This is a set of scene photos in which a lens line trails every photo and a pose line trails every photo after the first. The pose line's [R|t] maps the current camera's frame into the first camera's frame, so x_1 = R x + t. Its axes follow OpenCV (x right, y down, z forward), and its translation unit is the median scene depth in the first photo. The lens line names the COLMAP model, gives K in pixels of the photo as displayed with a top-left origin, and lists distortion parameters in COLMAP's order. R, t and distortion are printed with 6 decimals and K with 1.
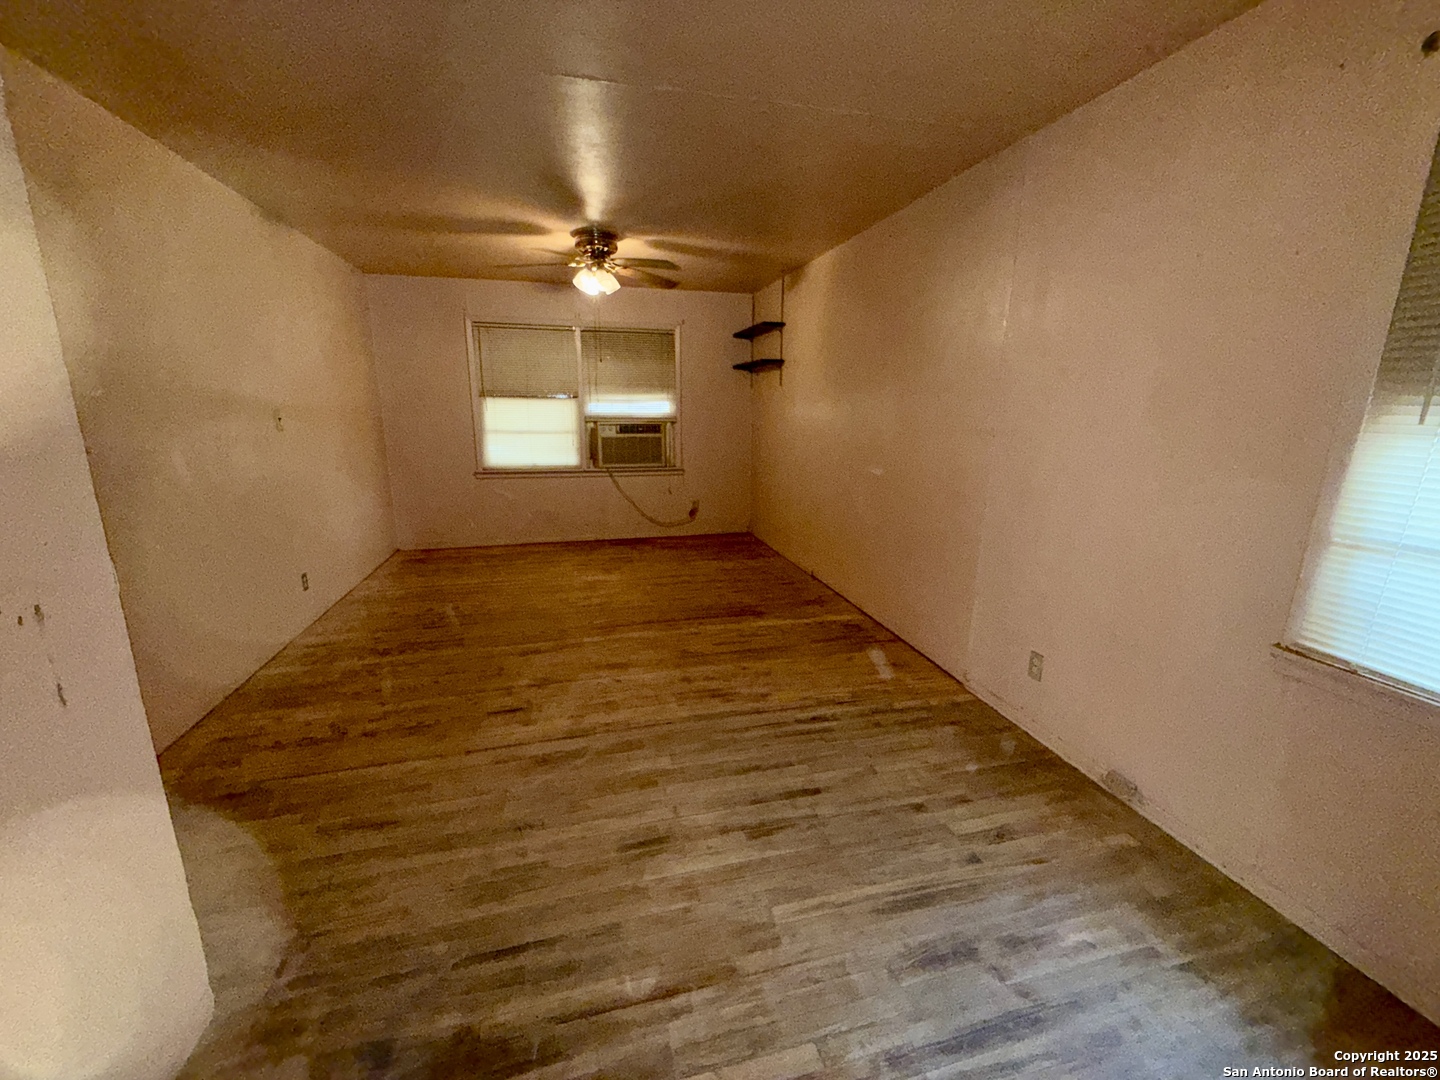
lens RADIAL K [[569.3, 0, 721.8], [0, 569.3, 538.0], [0, 0, 1]] dist [-0.000782, -0.000052]
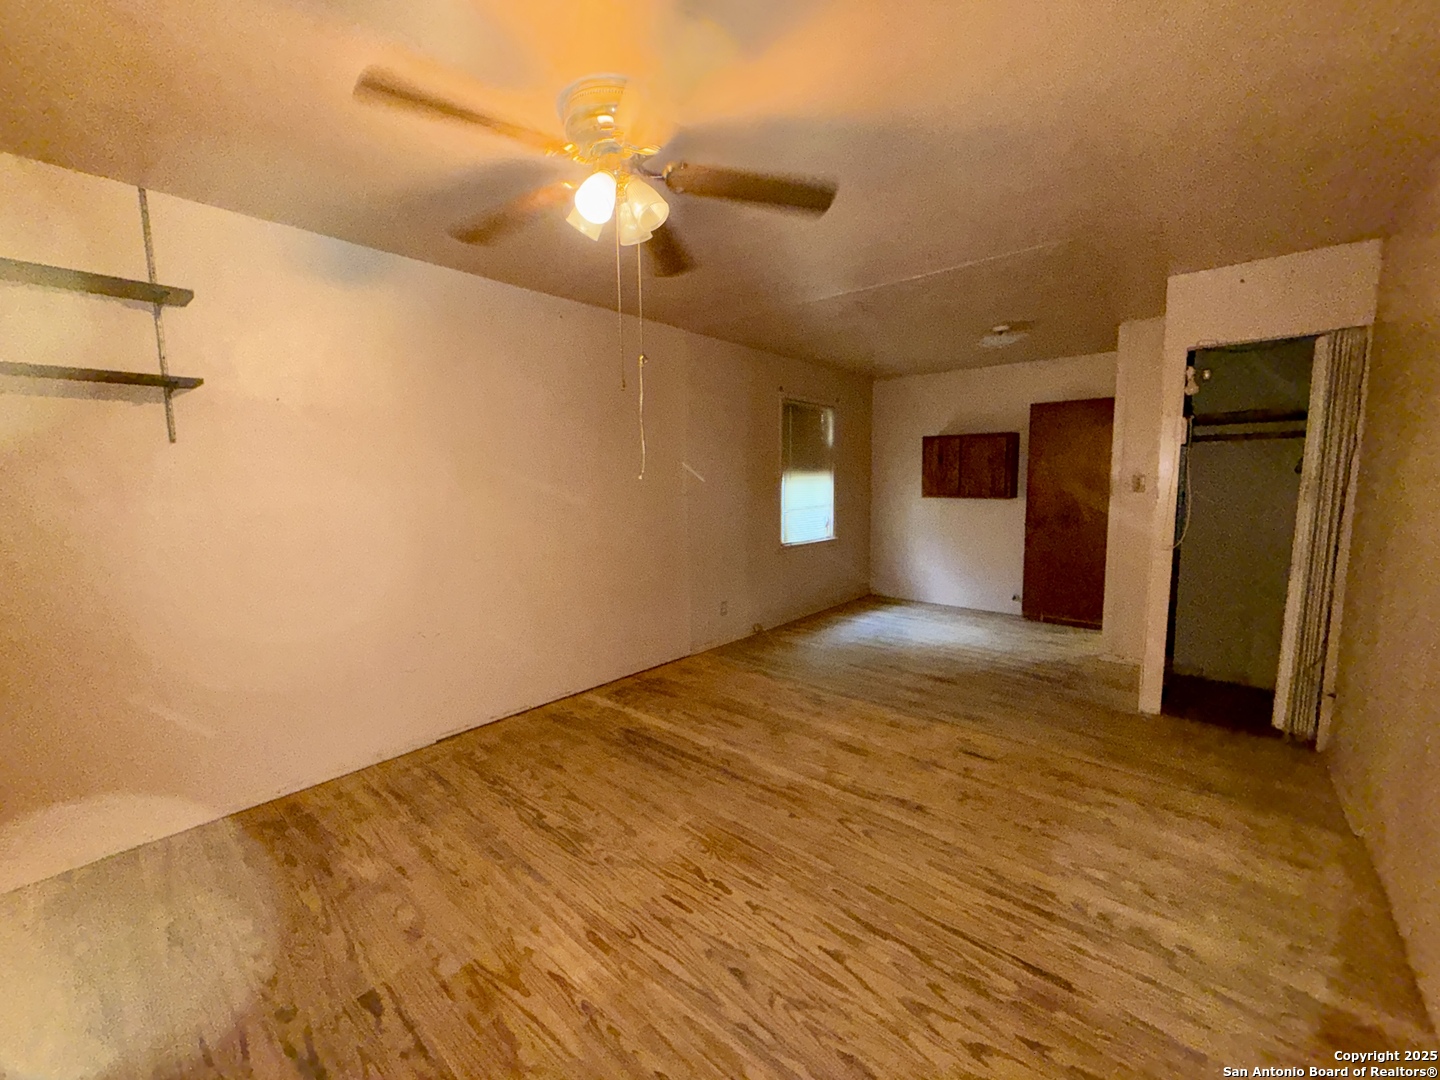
lens RADIAL K [[569.3, 0, 721.8], [0, 569.3, 538.0], [0, 0, 1]] dist [-0.000782, -0.000052]
pose [[-0.564993, -0.091852, 0.819967, -0.730590], [0.193119, 0.951459, 0.239648, -0.338667], [-0.802177, 0.293750, -0.519829, 1.404450]]
